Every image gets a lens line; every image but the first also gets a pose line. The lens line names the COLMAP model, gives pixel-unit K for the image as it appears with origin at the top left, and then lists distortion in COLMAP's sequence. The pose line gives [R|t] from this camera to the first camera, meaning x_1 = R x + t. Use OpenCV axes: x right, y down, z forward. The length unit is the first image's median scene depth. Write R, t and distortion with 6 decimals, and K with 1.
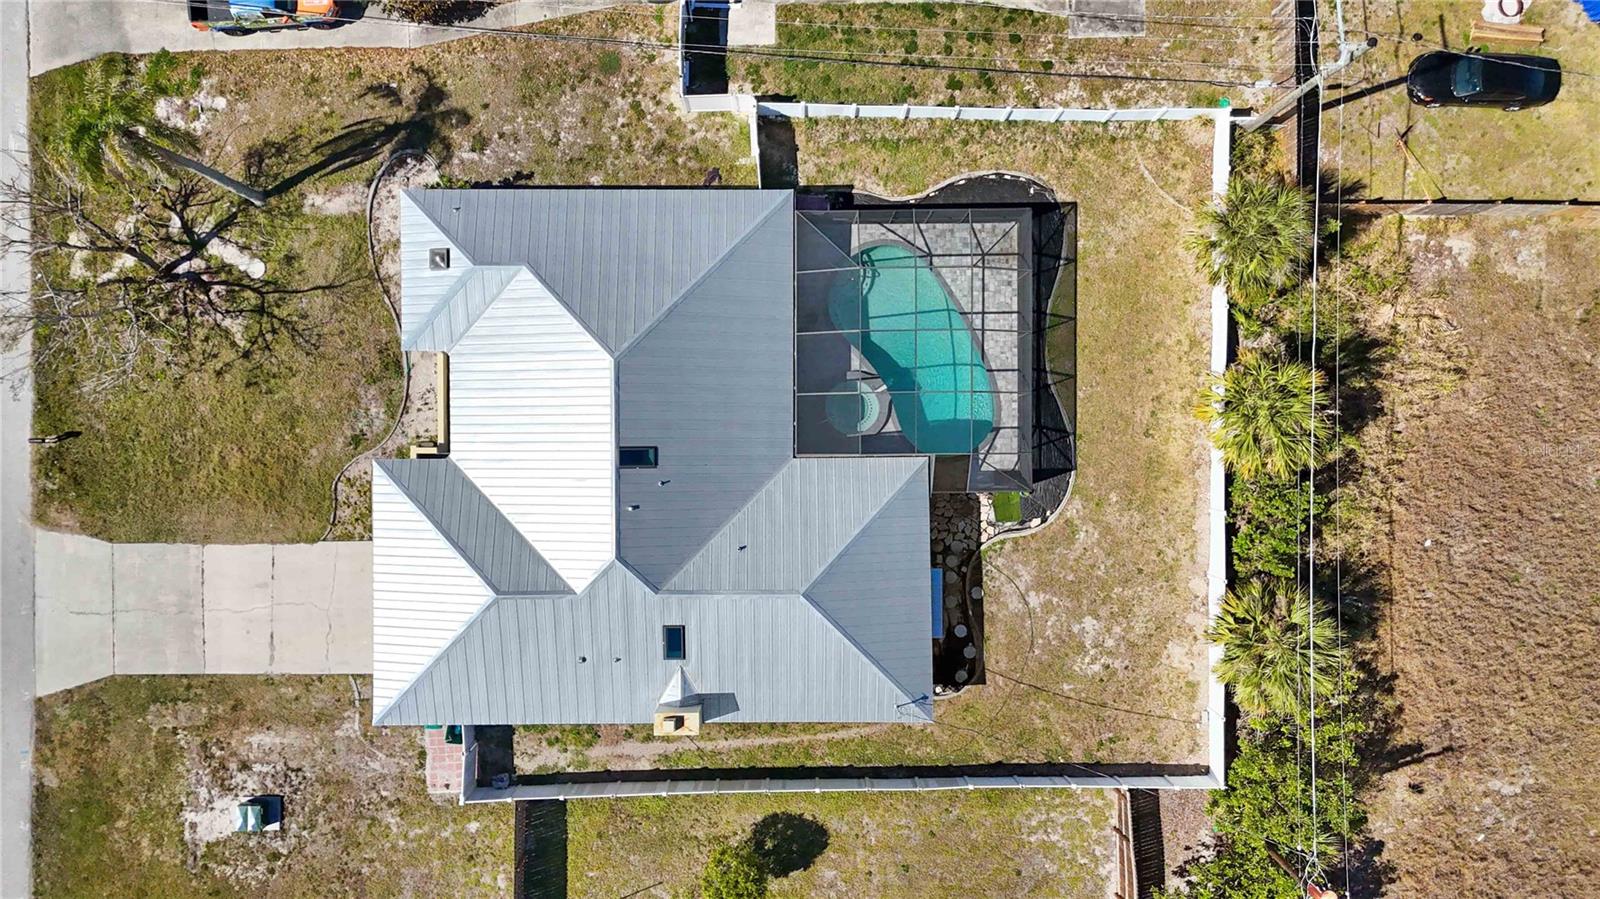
lens RADIAL K [[1170.1, 0, 800.0], [0, 1170.1, 449.5], [0, 0, 1]] dist [0.078966, -0.077000]
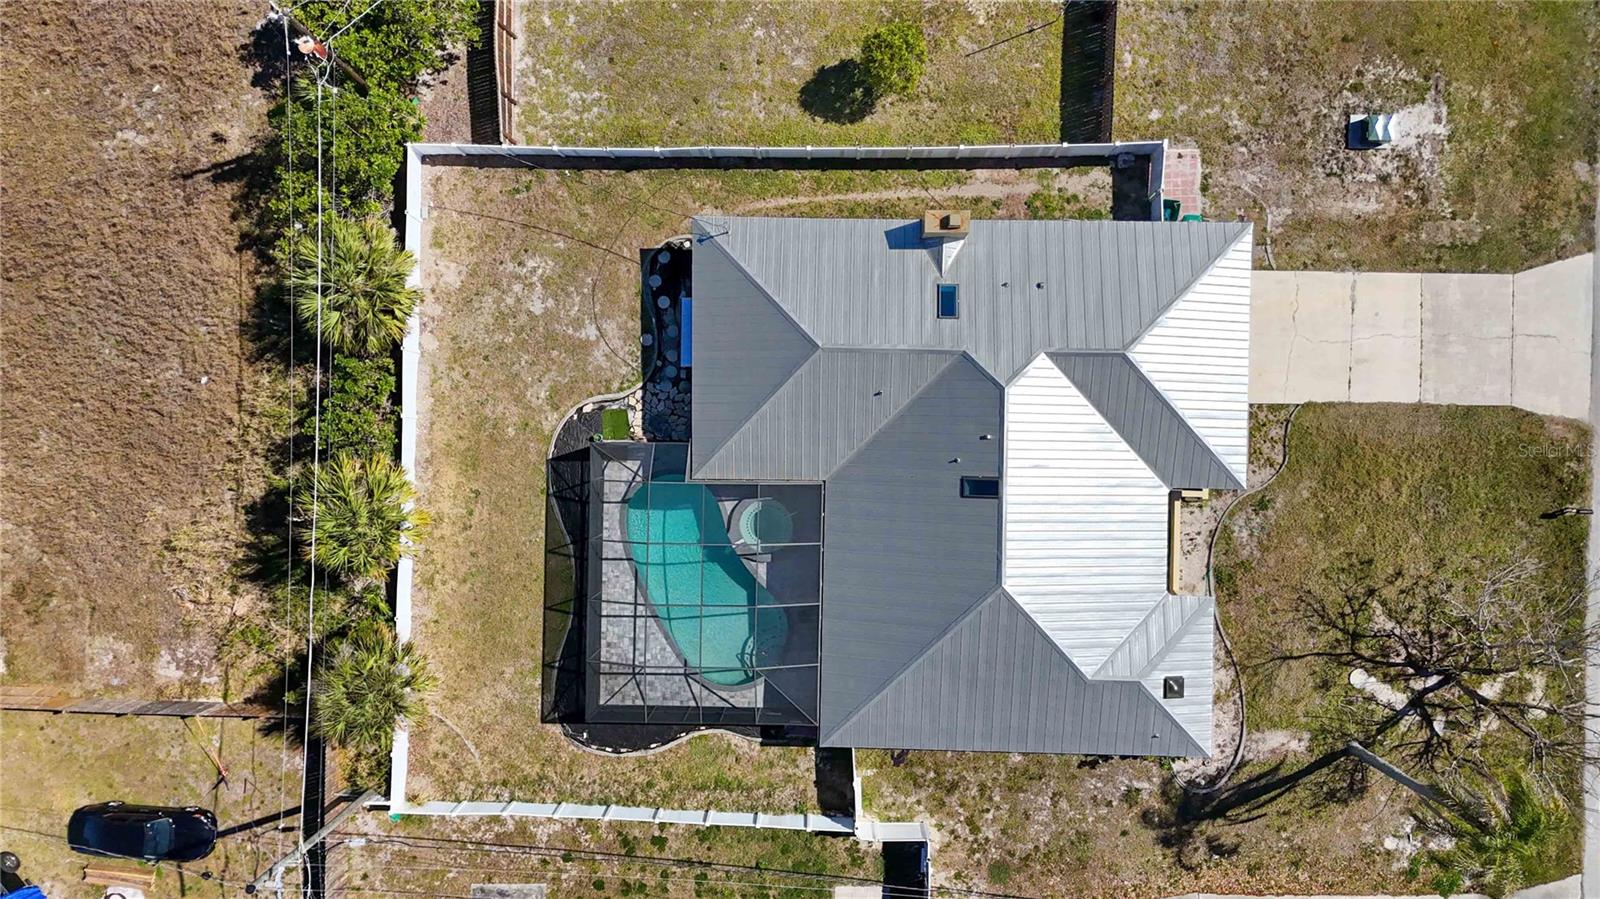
lens RADIAL K [[1170.1, 0, 800.0], [0, 1170.1, 449.5], [0, 0, 1]] dist [0.078966, -0.077000]
pose [[-0.999618, -0.021596, 0.017251, -0.000243], [0.021351, -0.999671, -0.014235, 0.044774], [0.017552, -0.013861, 0.999750, -0.007511]]
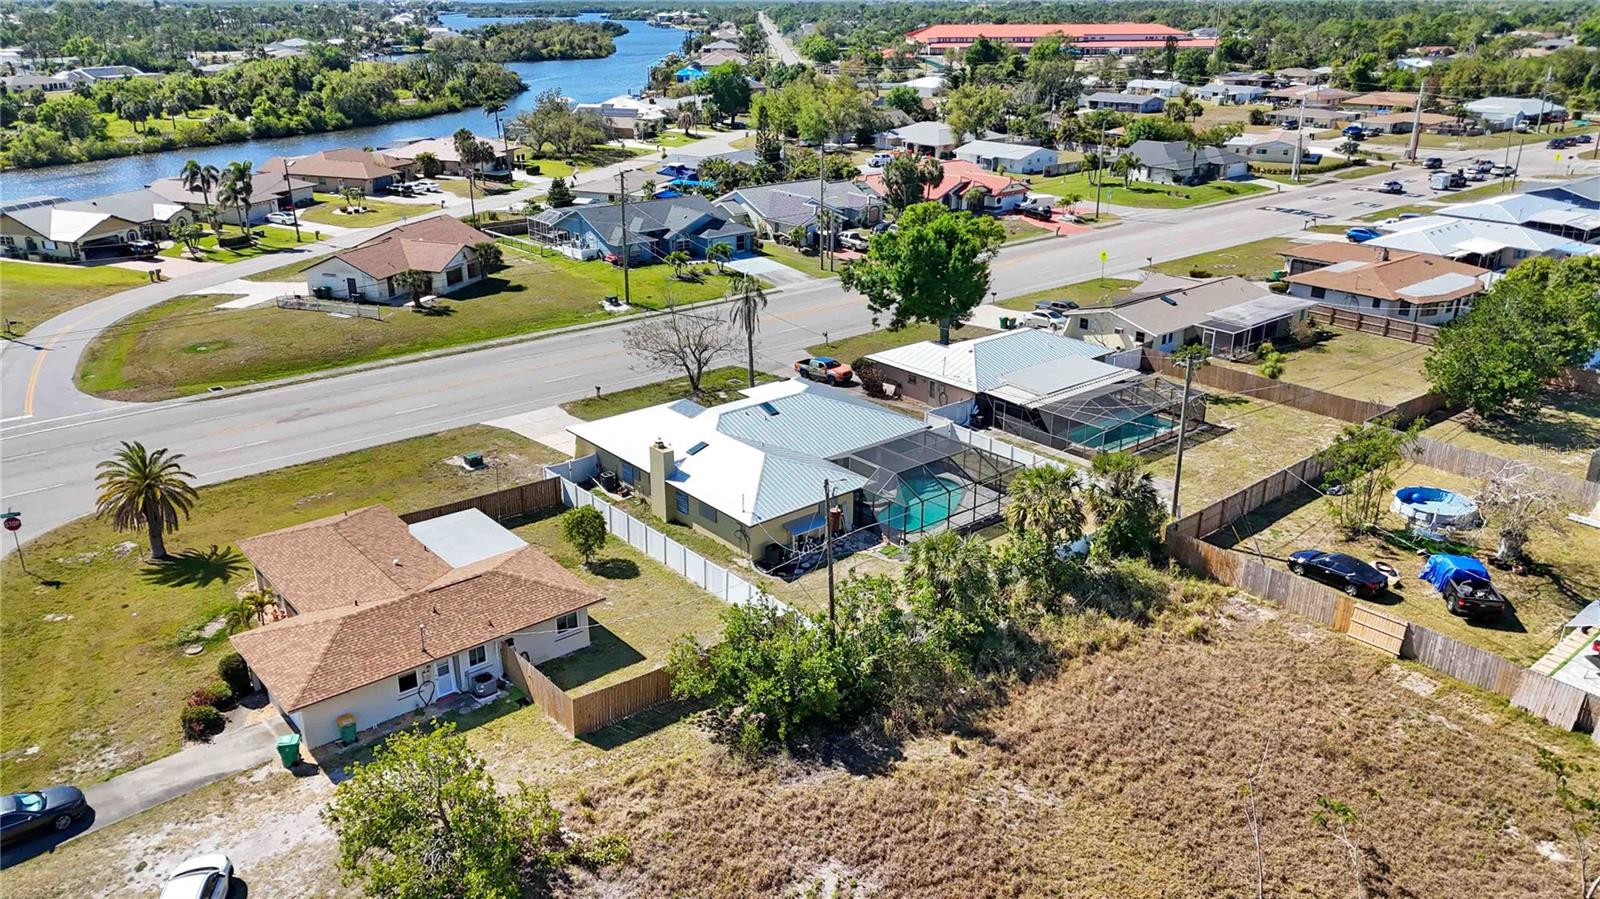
lens RADIAL K [[1170.1, 0, 800.0], [0, 1170.1, 449.5], [0, 0, 1]] dist [0.078966, -0.077000]
pose [[0.636113, 0.272925, -0.721714, 1.132282], [-0.771593, 0.227276, -0.594129, 0.984054], [0.001876, 0.934803, 0.355161, 0.356994]]
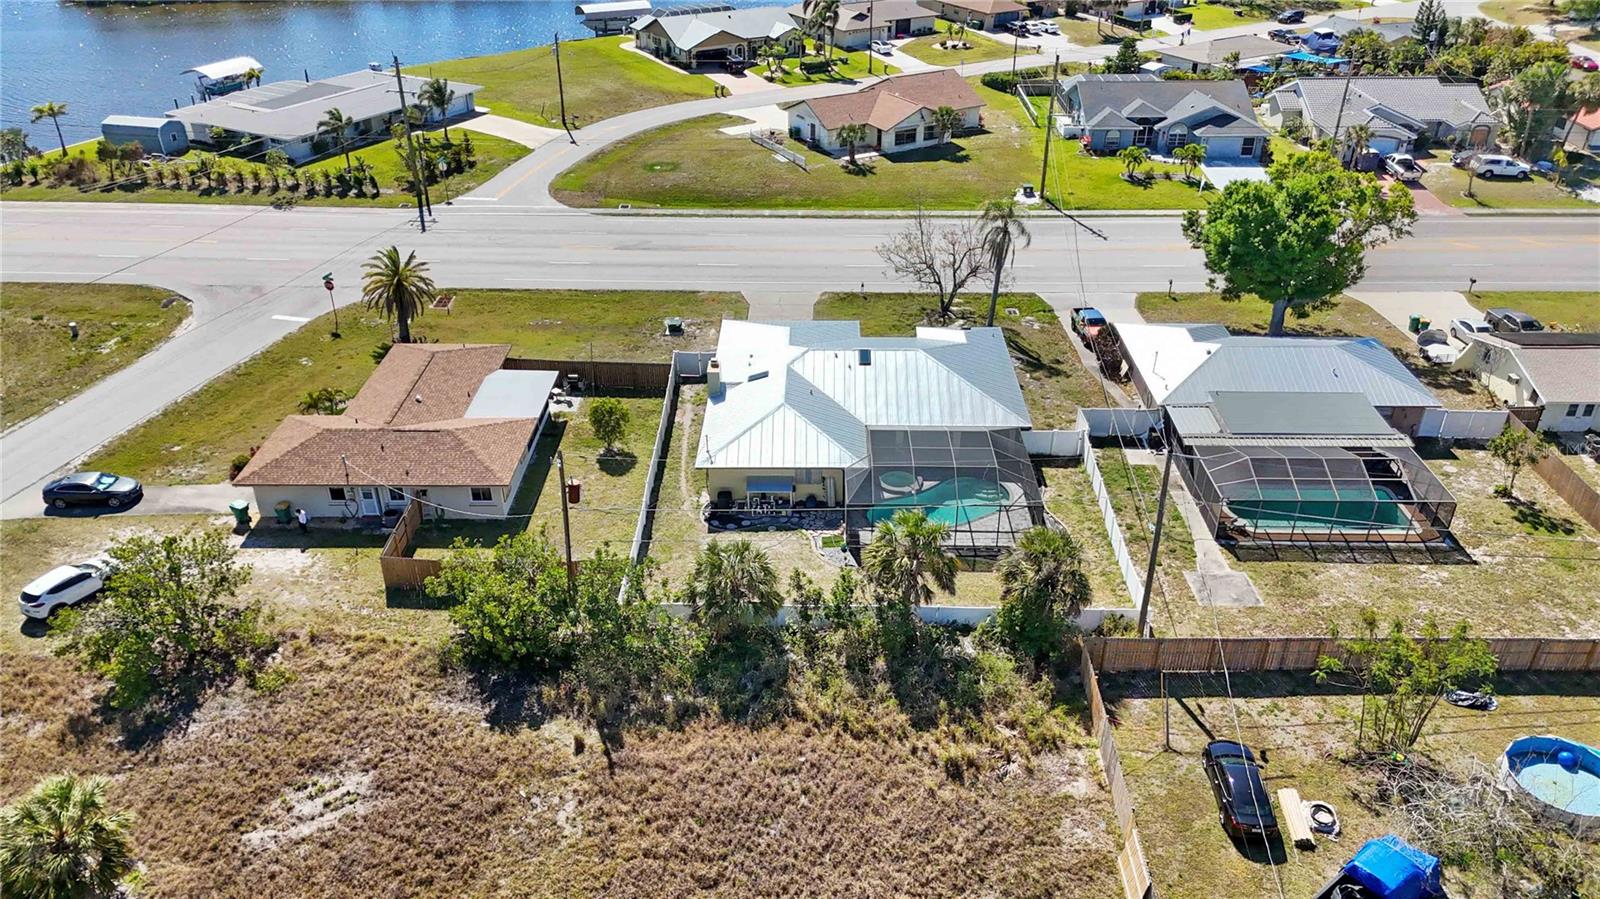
lens RADIAL K [[1170.1, 0, 800.0], [0, 1170.1, 449.5], [0, 0, 1]] dist [0.078966, -0.077000]
pose [[-0.021832, 0.493781, -0.869312, 1.332005], [-0.999761, -0.011788, 0.018412, 0.063937], [-0.001156, 0.869506, 0.493921, 0.218353]]
